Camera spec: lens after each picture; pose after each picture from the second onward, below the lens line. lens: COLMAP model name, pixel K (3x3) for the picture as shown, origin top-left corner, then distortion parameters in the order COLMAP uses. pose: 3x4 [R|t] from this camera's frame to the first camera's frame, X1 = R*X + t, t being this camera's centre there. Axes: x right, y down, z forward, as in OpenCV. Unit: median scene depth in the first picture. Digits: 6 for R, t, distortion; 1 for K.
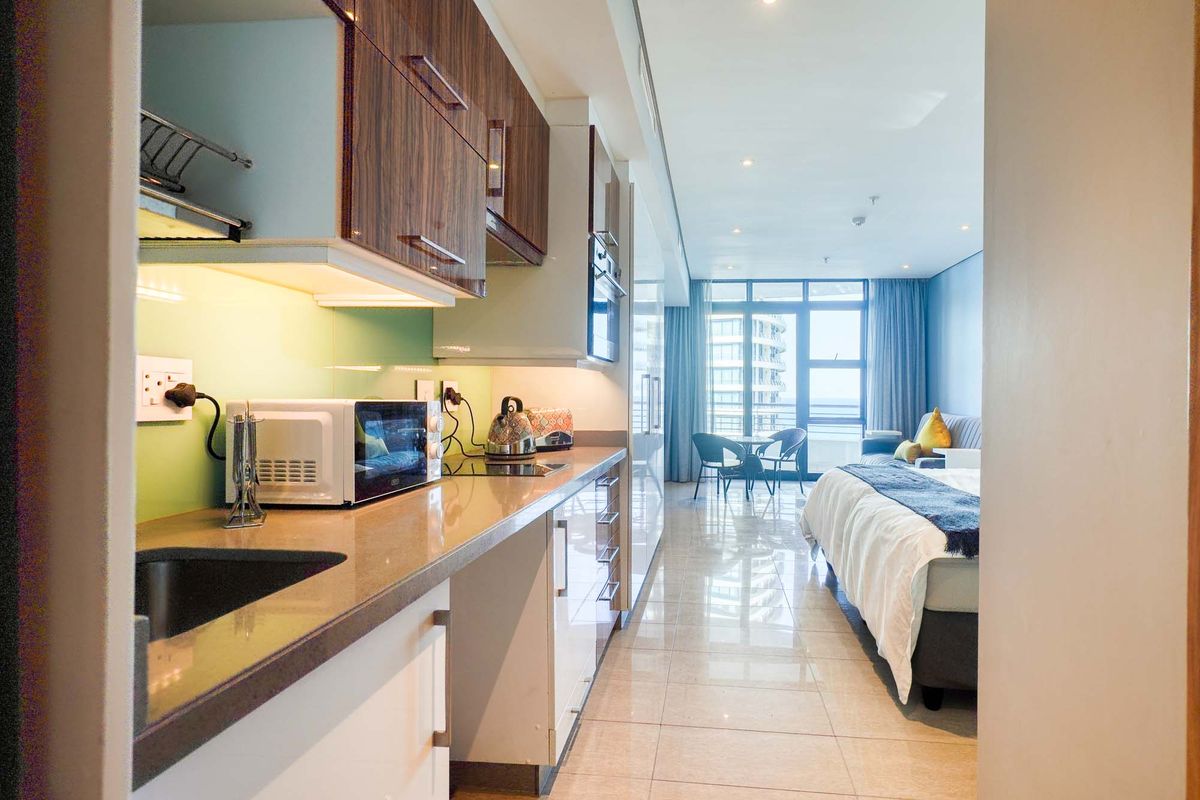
lens RADIAL K [[586.9, 0, 645.0], [0, 586.9, 399.9], [0, 0, 1]] dist [-0.028678, -0.000113]
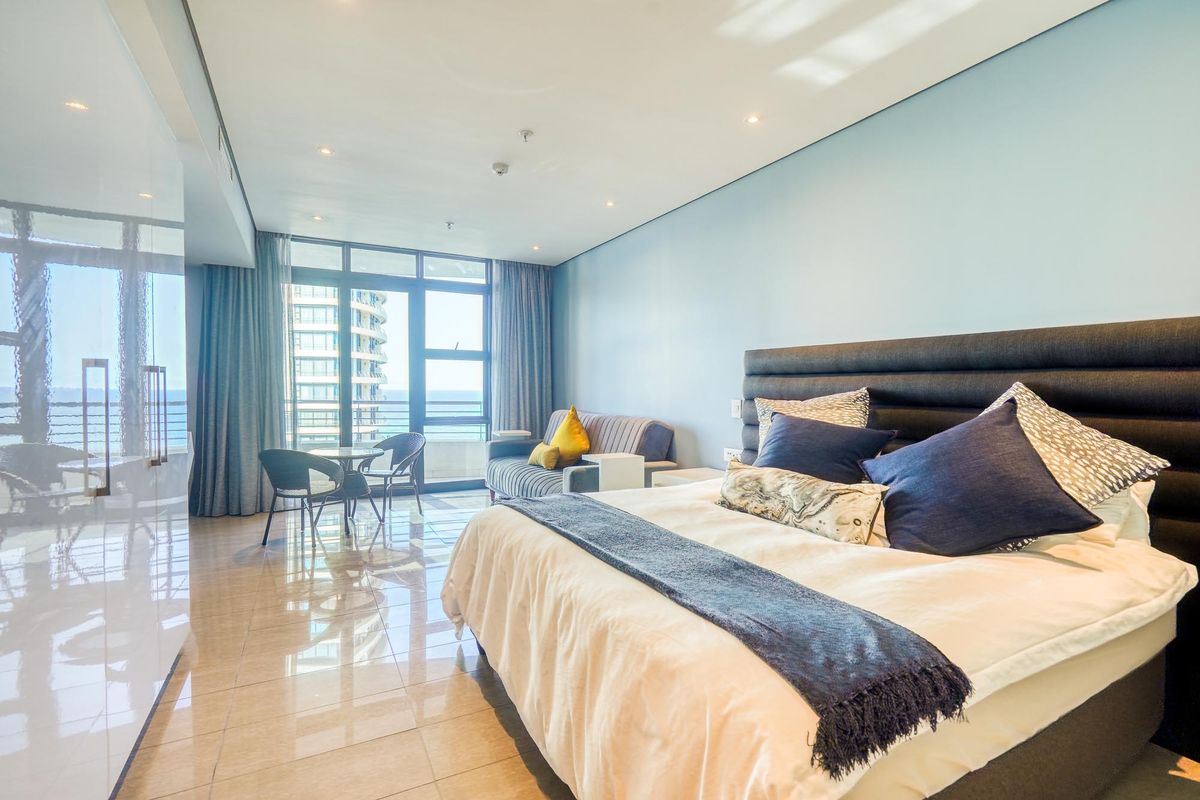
lens RADIAL K [[559.5, 0, 603.8], [0, 559.5, 397.4], [0, 0, 1]] dist [-0.002268, 0.003297]
pose [[0.820997, -0.012375, 0.570798, 0.034805], [0.006438, 0.999902, 0.012417, -0.007927], [-0.570896, -0.006519, 0.820996, 0.206214]]
